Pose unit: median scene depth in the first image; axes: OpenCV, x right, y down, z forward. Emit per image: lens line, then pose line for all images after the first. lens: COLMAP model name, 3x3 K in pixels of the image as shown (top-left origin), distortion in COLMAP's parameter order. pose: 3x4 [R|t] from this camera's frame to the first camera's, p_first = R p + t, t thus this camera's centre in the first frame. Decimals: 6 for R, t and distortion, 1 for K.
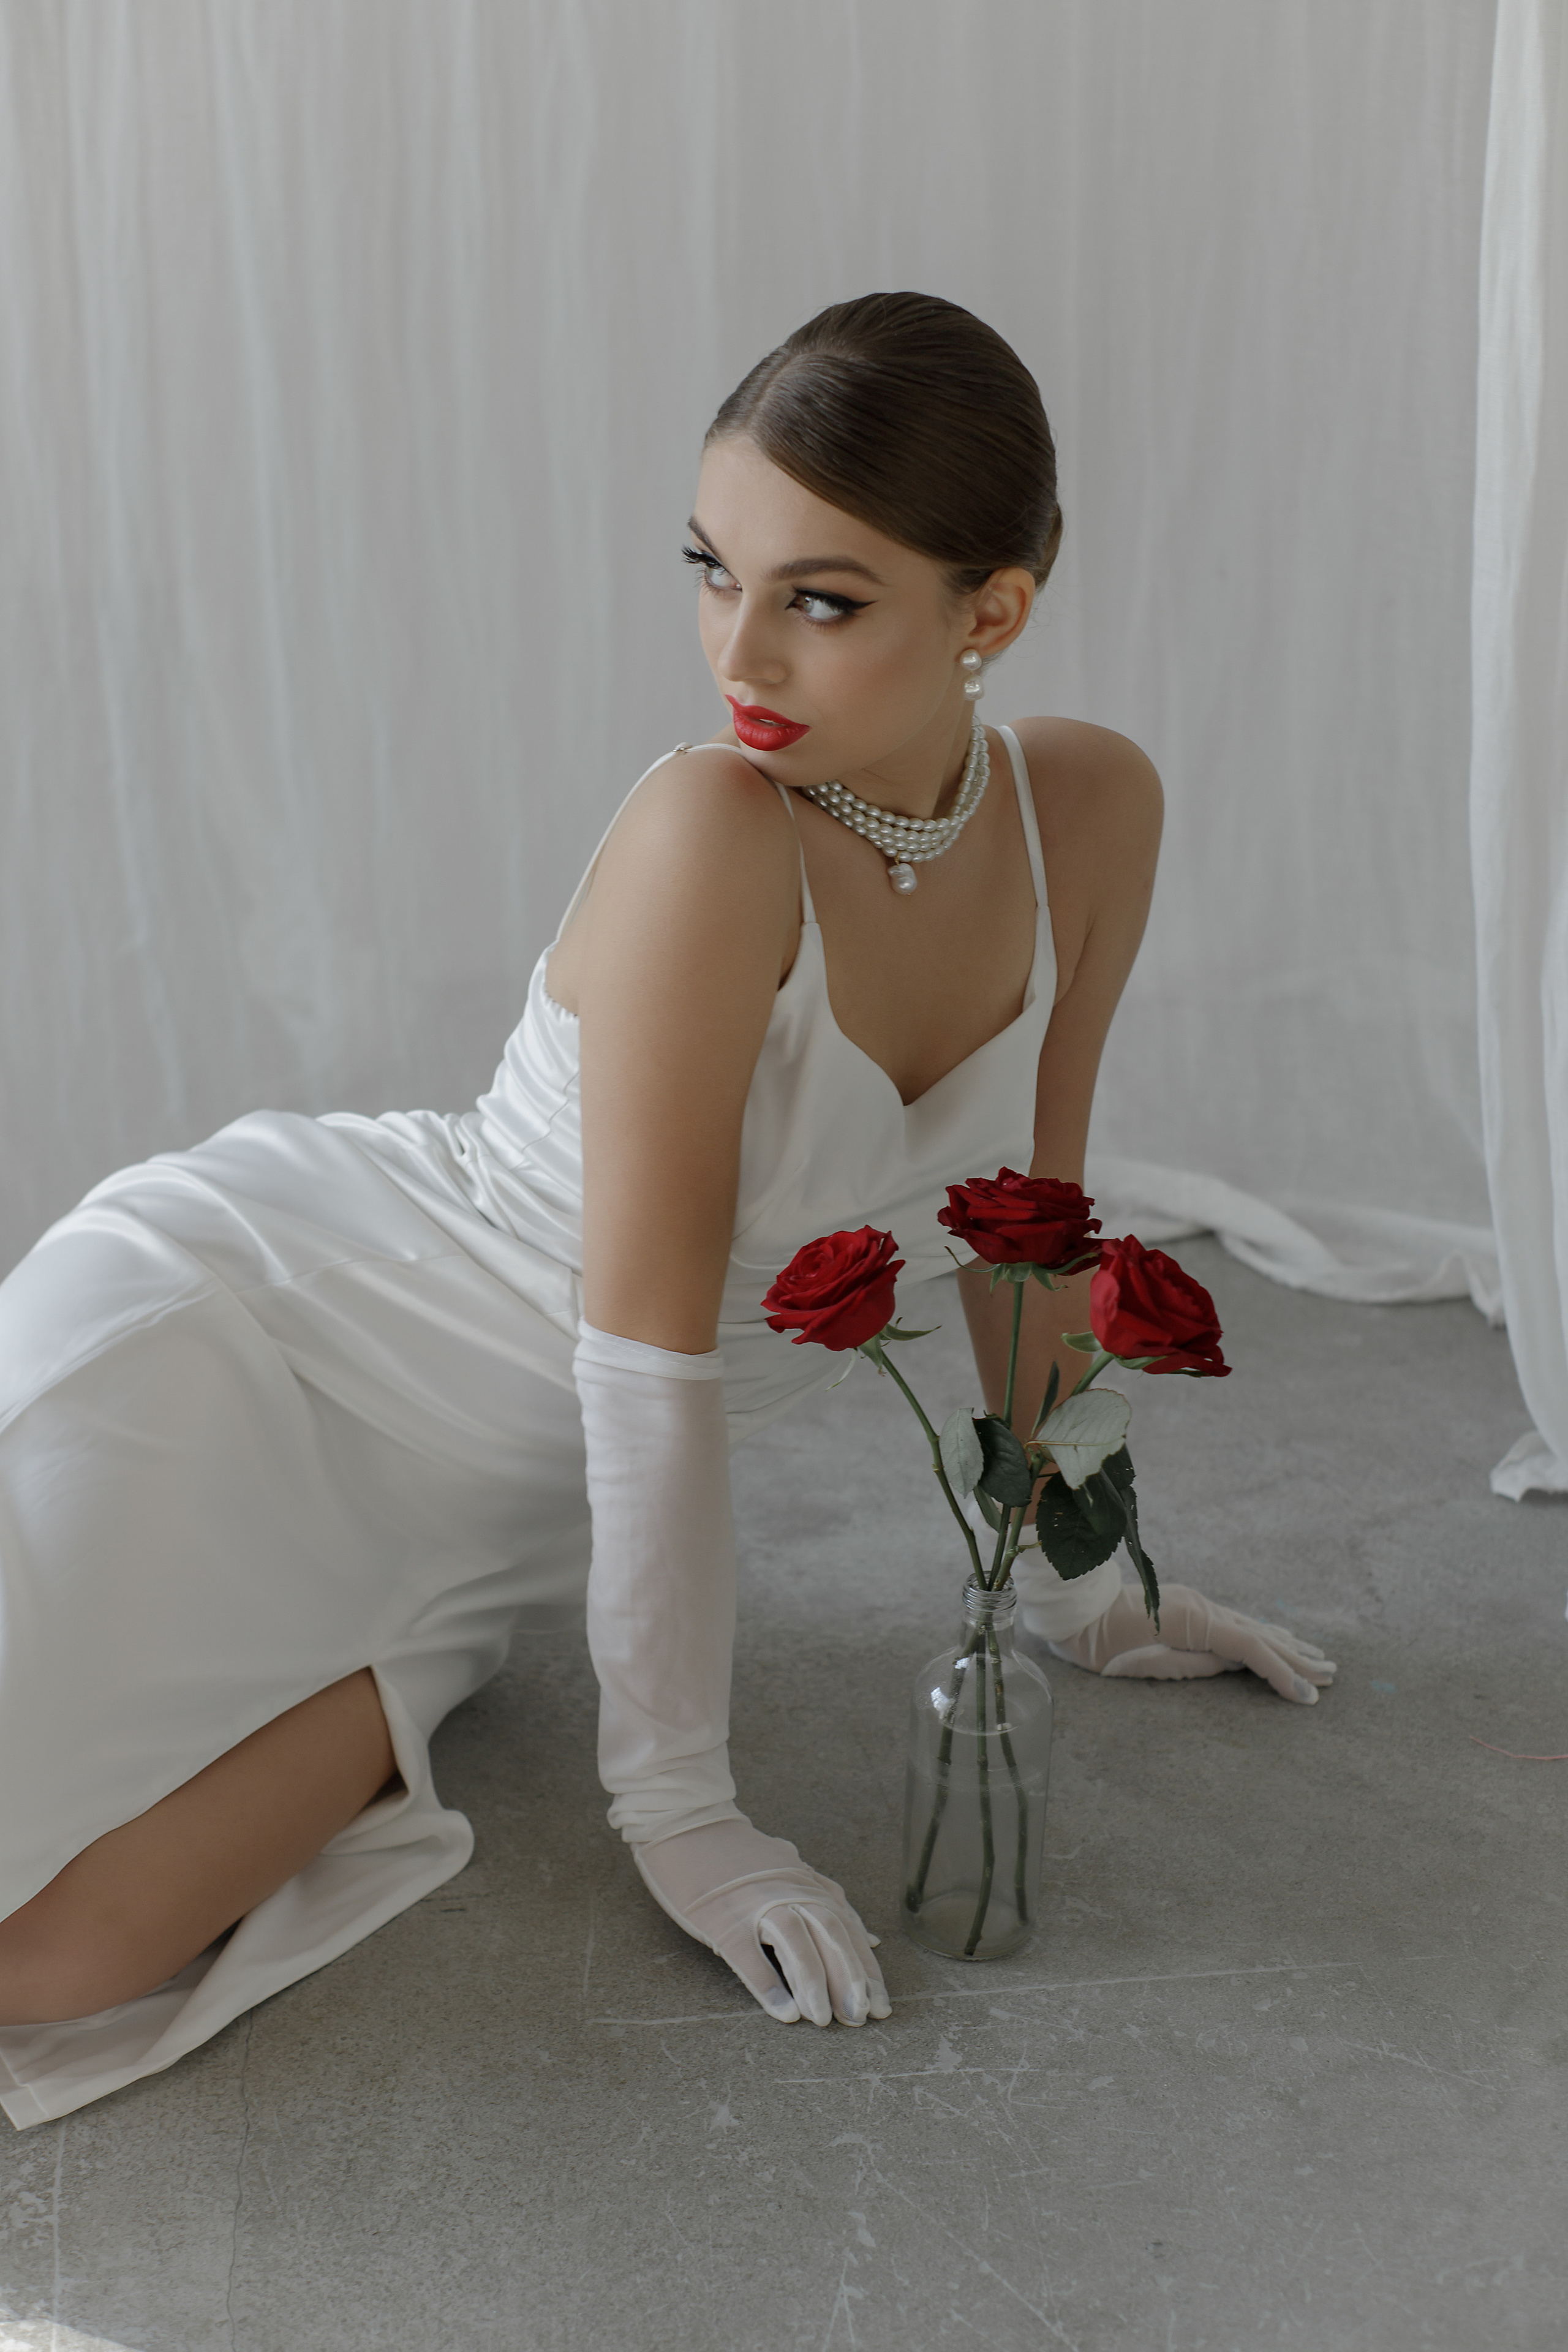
lens RADIAL K [[3659.3, 0, 784.0], [0, 3659.3, 1176.0], [0, 0, 1]] dist [0.013901, -0.197647]
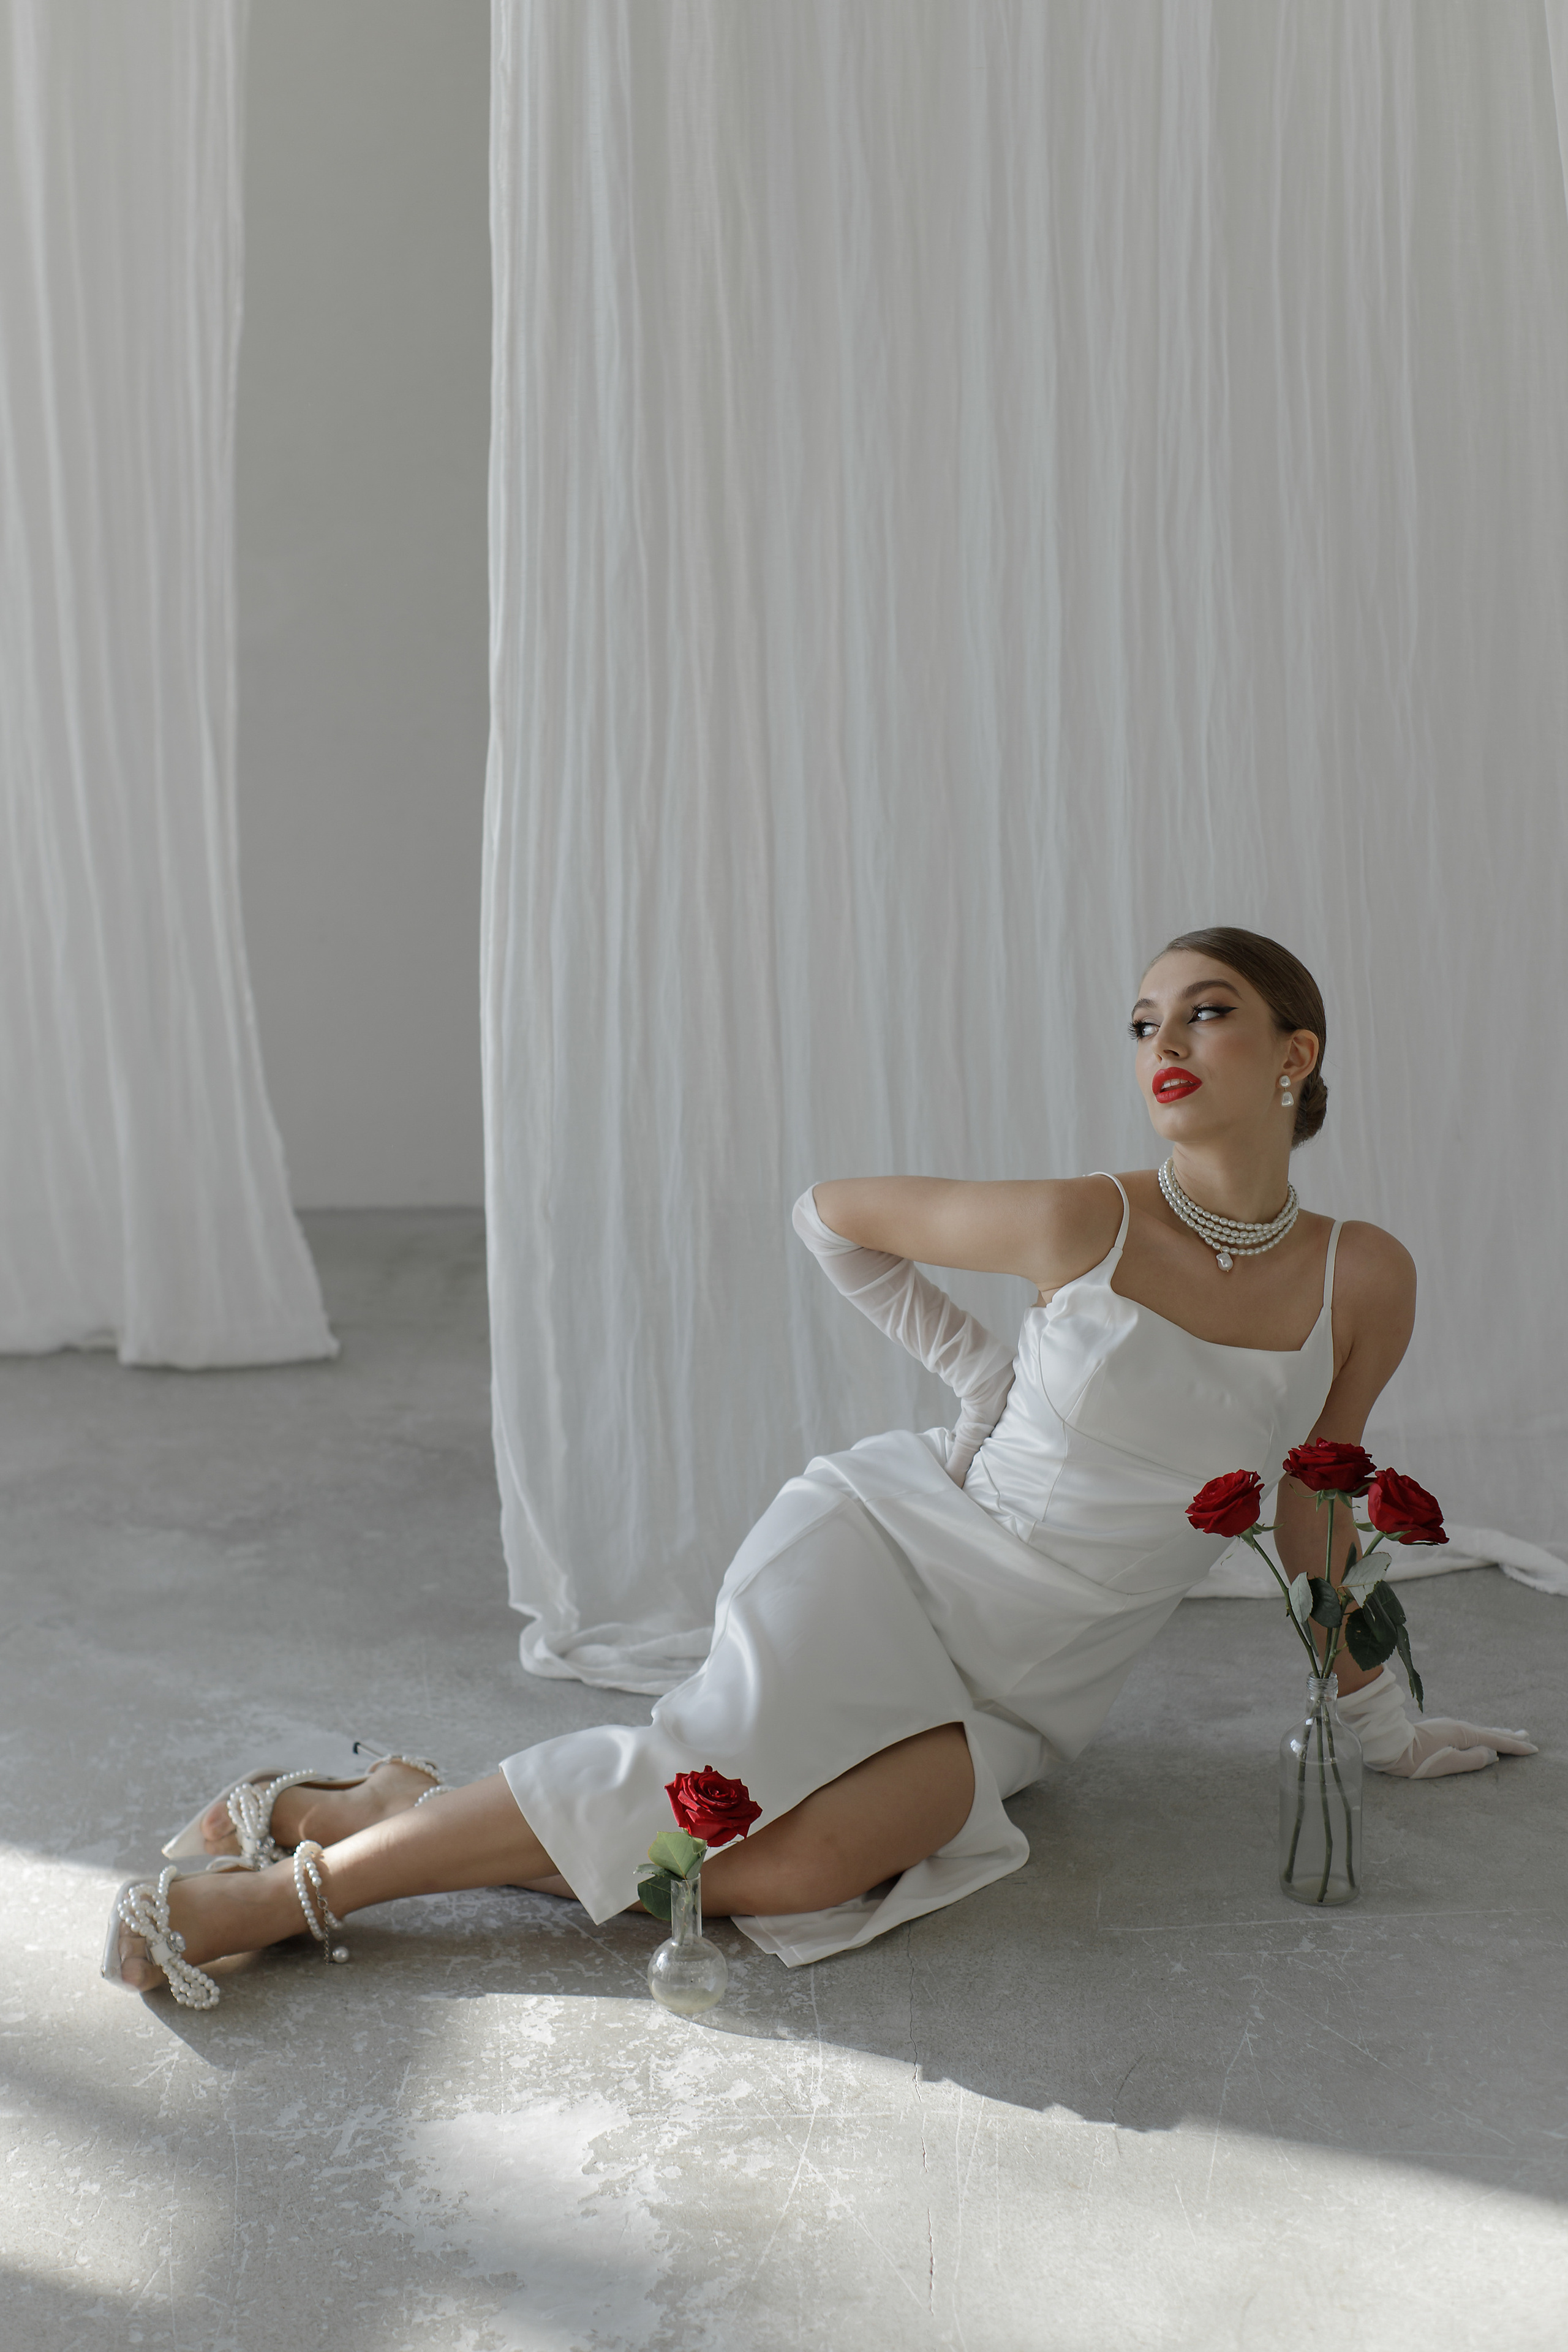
lens RADIAL K [[3572.0, 0, 775.8], [0, 3572.0, 1230.0], [0, 0, 1]] dist [0.014123, -0.045156]
pose [[0.991587, -0.034096, -0.124873, 0.018043], [0.012572, 0.985493, -0.169249, 0.190478], [0.128832, 0.166255, 0.977631, -0.761122]]
